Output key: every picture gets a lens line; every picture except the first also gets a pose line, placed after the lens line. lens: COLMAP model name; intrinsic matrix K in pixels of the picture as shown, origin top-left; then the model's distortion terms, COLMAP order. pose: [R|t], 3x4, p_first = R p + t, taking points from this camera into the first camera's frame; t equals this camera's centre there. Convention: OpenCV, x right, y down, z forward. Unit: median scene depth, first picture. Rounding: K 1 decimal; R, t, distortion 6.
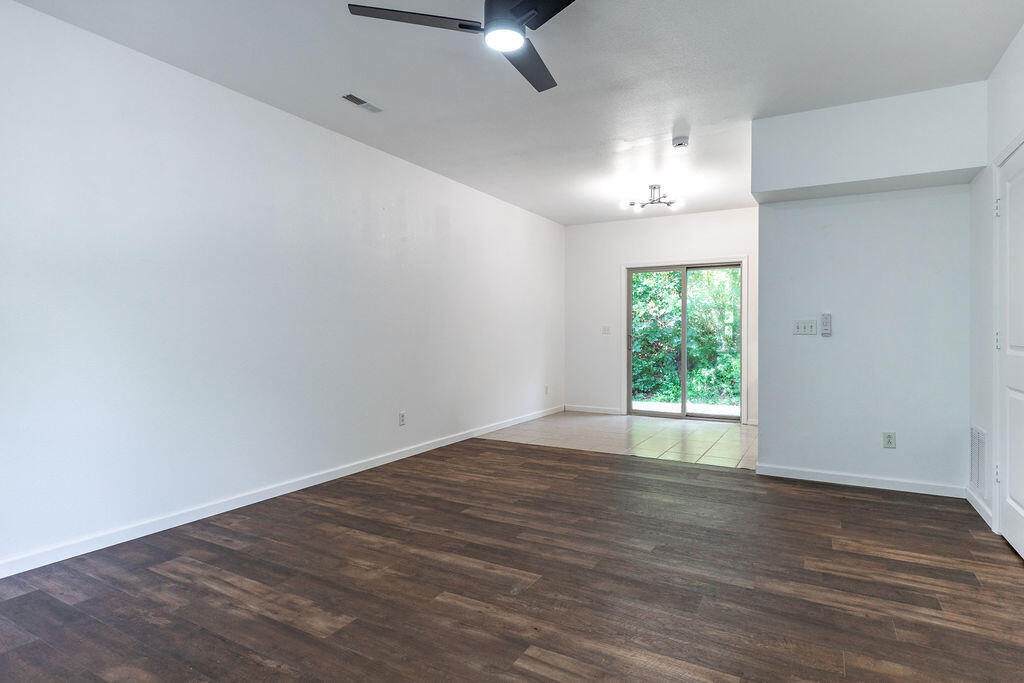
lens RADIAL K [[547.5, 0, 533.8], [0, 547.5, 332.4], [0, 0, 1]] dist [0.000414, 0.000672]
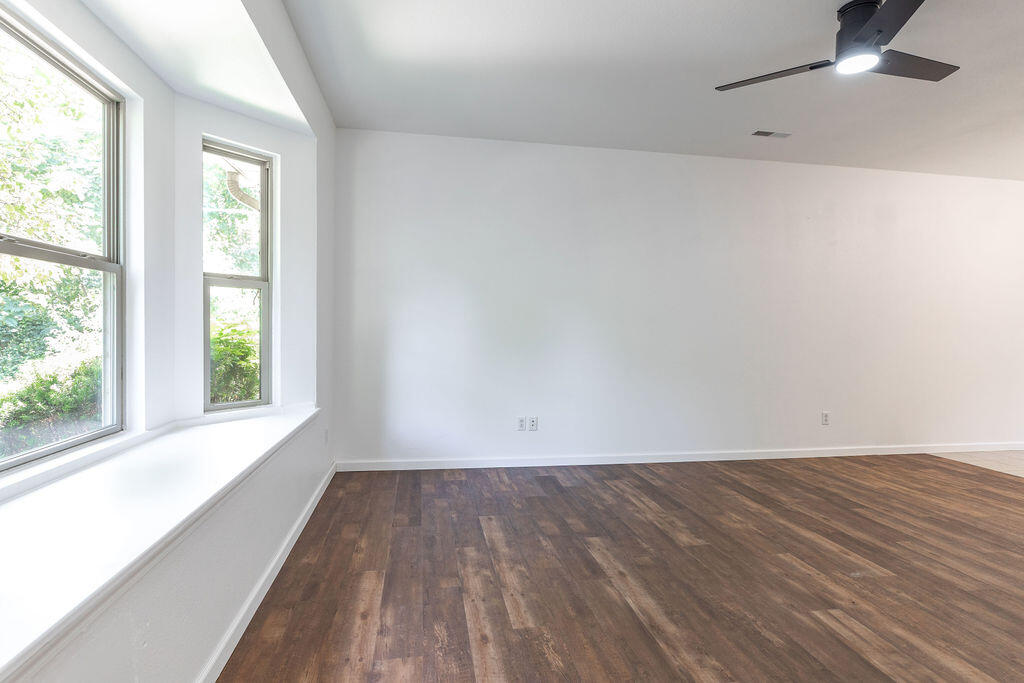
lens RADIAL K [[534.9, 0, 505.0], [0, 534.9, 331.2], [0, 0, 1]] dist [0.000826, -0.000165]
pose [[0.614965, 0.008745, -0.788506, 0.327699], [-0.013658, 0.999907, 0.000438, 0.002043], [0.788436, 0.010500, 0.615027, -0.176024]]
